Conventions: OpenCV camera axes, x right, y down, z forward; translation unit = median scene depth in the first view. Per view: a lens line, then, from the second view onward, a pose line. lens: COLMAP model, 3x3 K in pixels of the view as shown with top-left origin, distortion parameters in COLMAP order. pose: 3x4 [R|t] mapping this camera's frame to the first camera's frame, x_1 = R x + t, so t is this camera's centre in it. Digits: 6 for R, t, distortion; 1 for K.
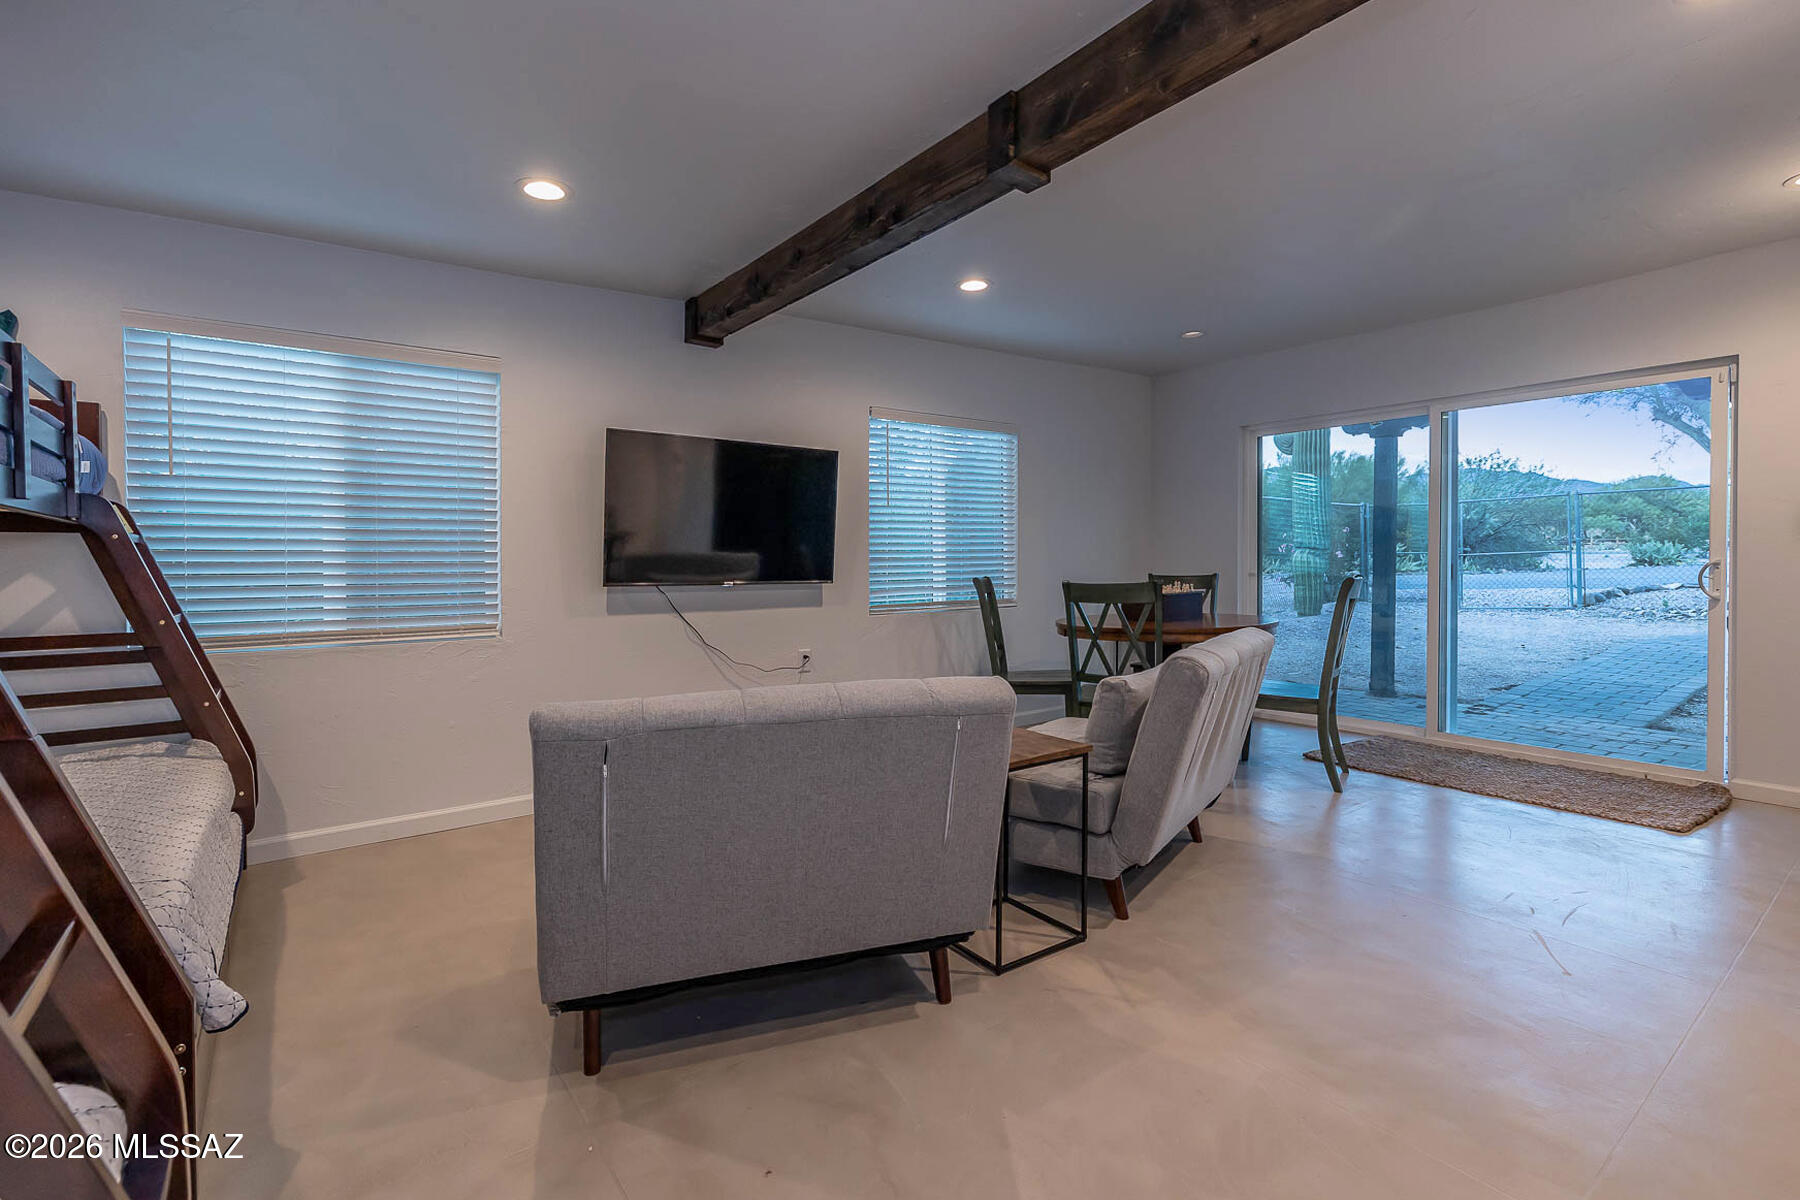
lens RADIAL K [[831.9, 0, 902.2], [0, 831.9, 576.5], [0, 0, 1]] dist [0.001268, 0.000753]
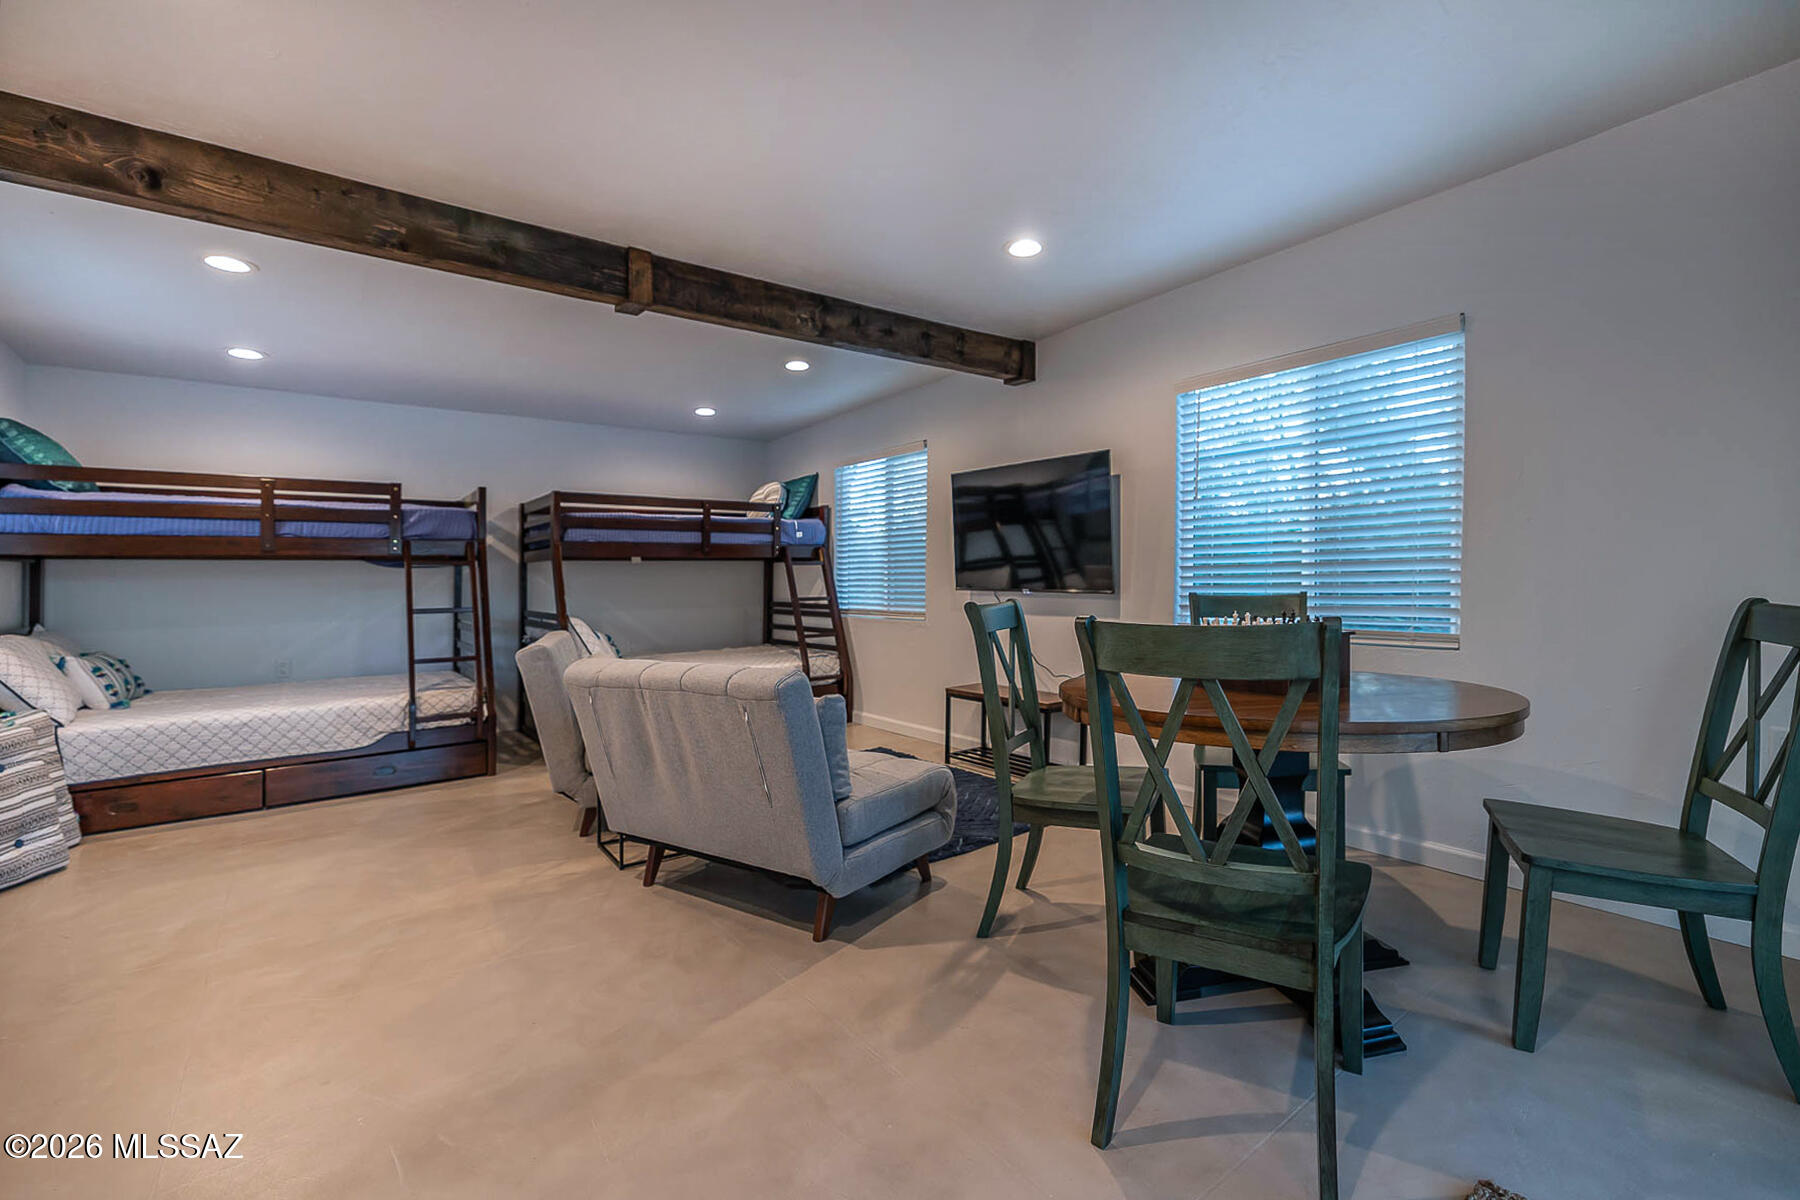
lens RADIAL K [[775.1, 0, 898.0], [0, 775.1, 571.1], [0, 0, 1]] dist [0.001200, 0.000104]
pose [[0.018261, 0.002095, -0.999831, 0.980726], [-0.006606, 0.999976, 0.001975, -0.023453], [0.999811, 0.006569, 0.018274, 0.961200]]
